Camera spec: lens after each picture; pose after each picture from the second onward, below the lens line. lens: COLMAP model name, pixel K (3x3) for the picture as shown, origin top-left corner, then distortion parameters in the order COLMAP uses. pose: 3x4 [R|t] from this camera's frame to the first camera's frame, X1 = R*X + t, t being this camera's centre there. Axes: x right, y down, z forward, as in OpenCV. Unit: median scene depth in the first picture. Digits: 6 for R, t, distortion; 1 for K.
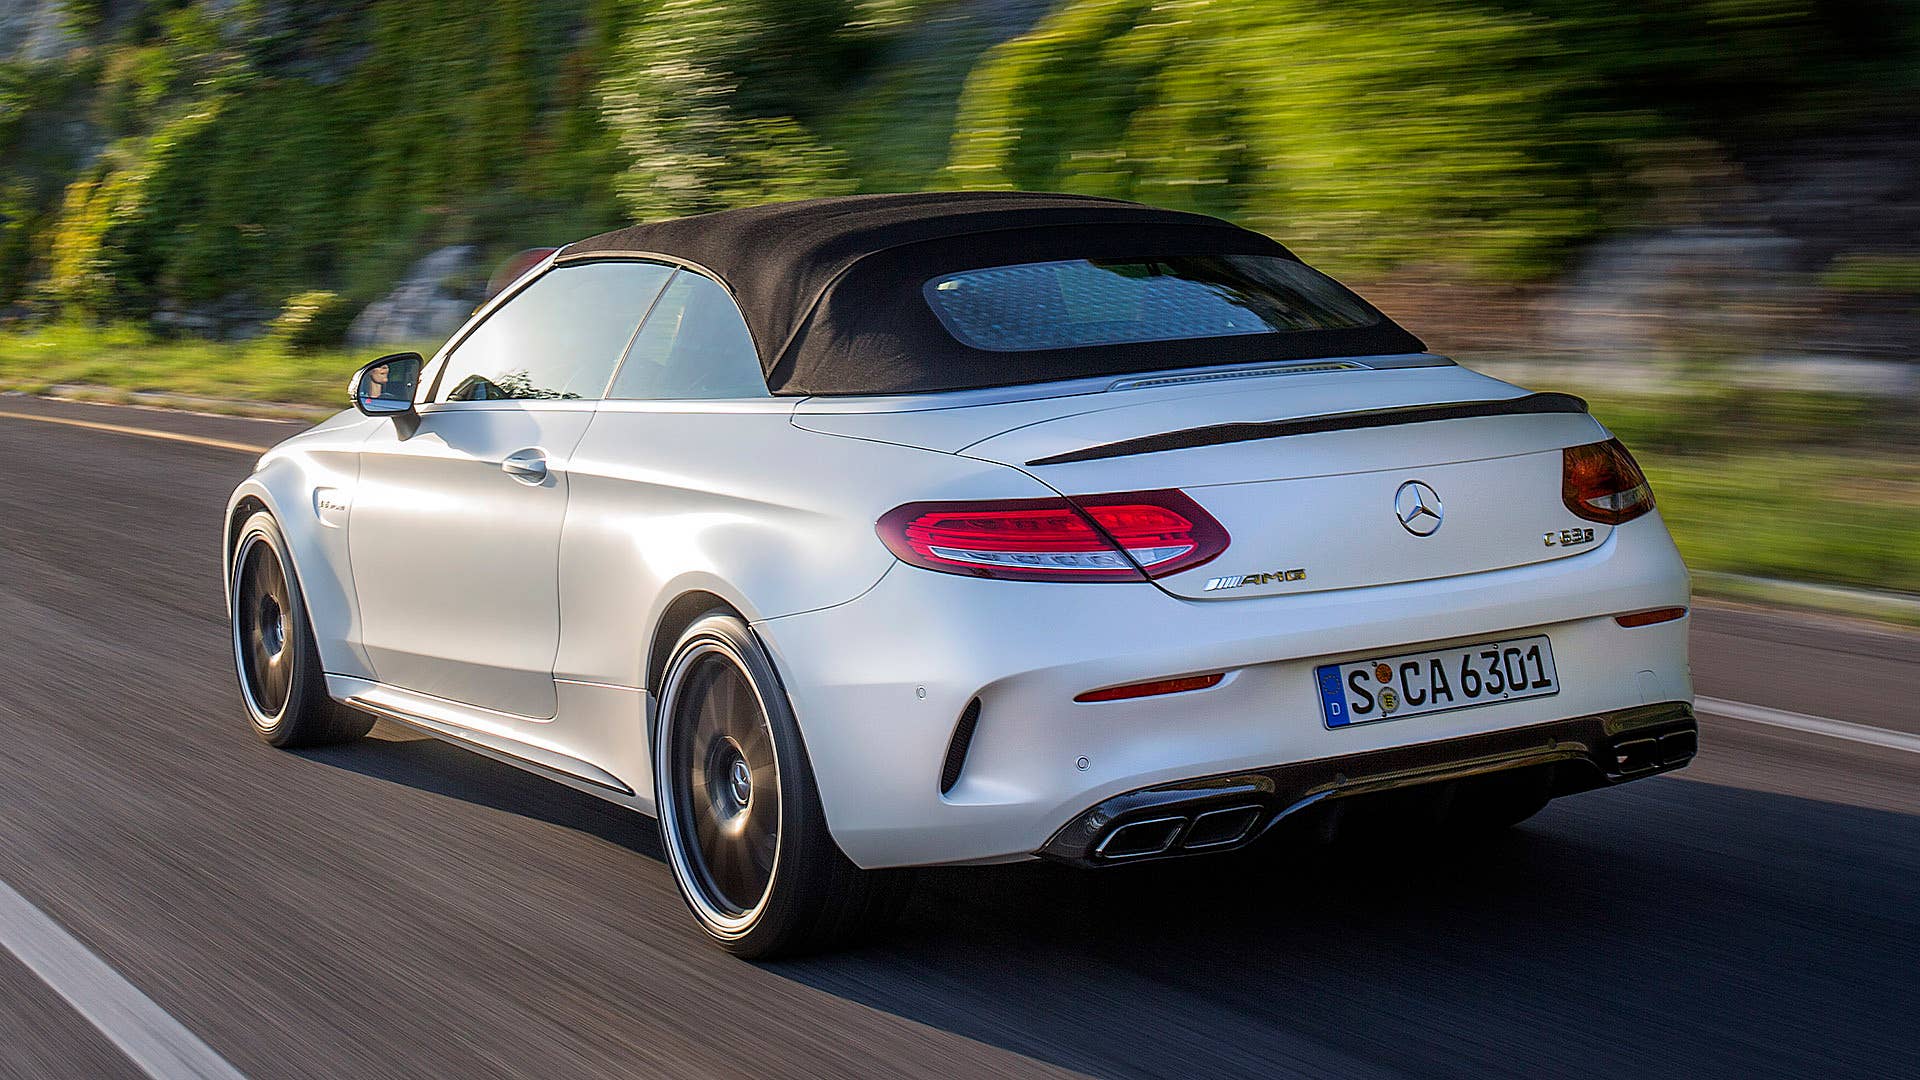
lens RADIAL K [[2819.0, 0, 955.4], [0, 2819.0, 539.3], [0, 0, 1]] dist [0.058587, 0.030547]
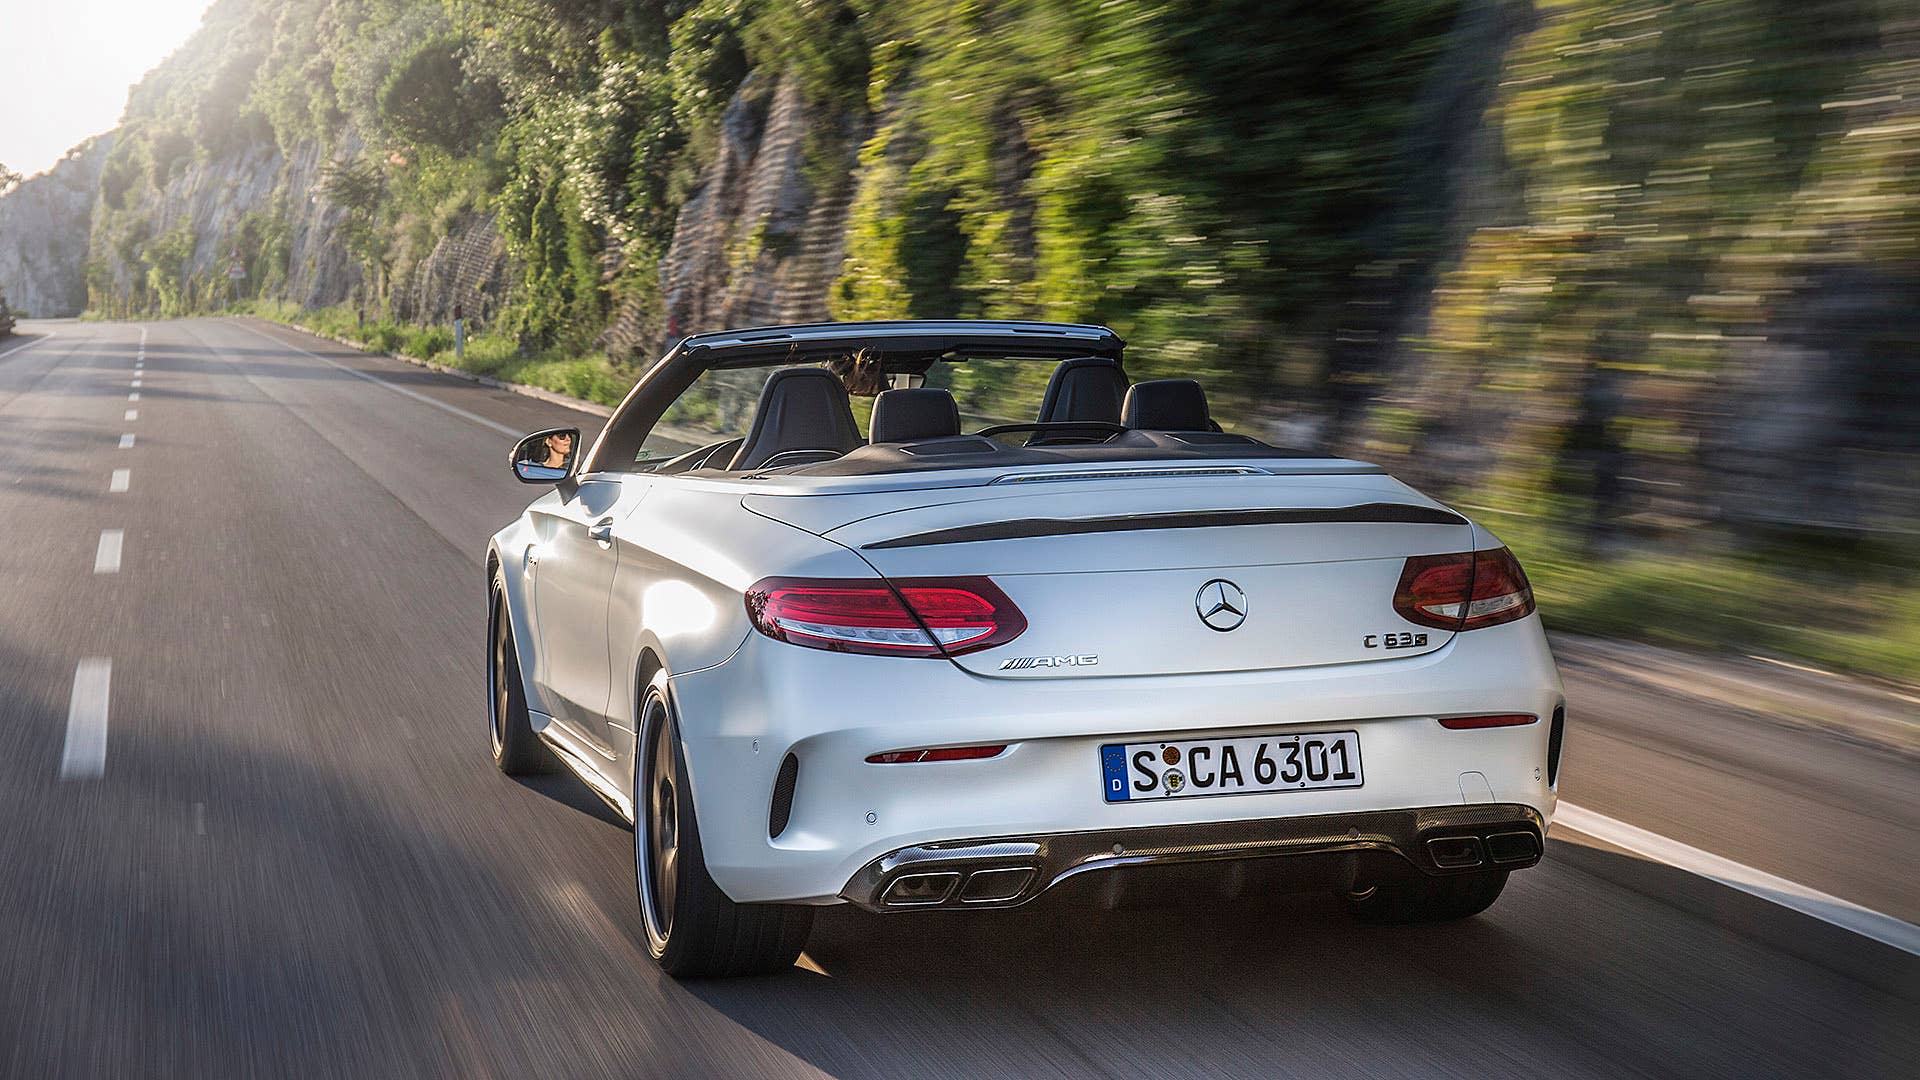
lens RADIAL K [[2819.0, 0, 955.4], [0, 2819.0, 539.3], [0, 0, 1]] dist [0.058587, 0.030547]
pose [[0.969488, 0.044875, -0.240996, 0.326167], [-0.051480, 0.998449, -0.021179, -0.008052], [0.239672, 0.032939, 0.970295, -0.071759]]
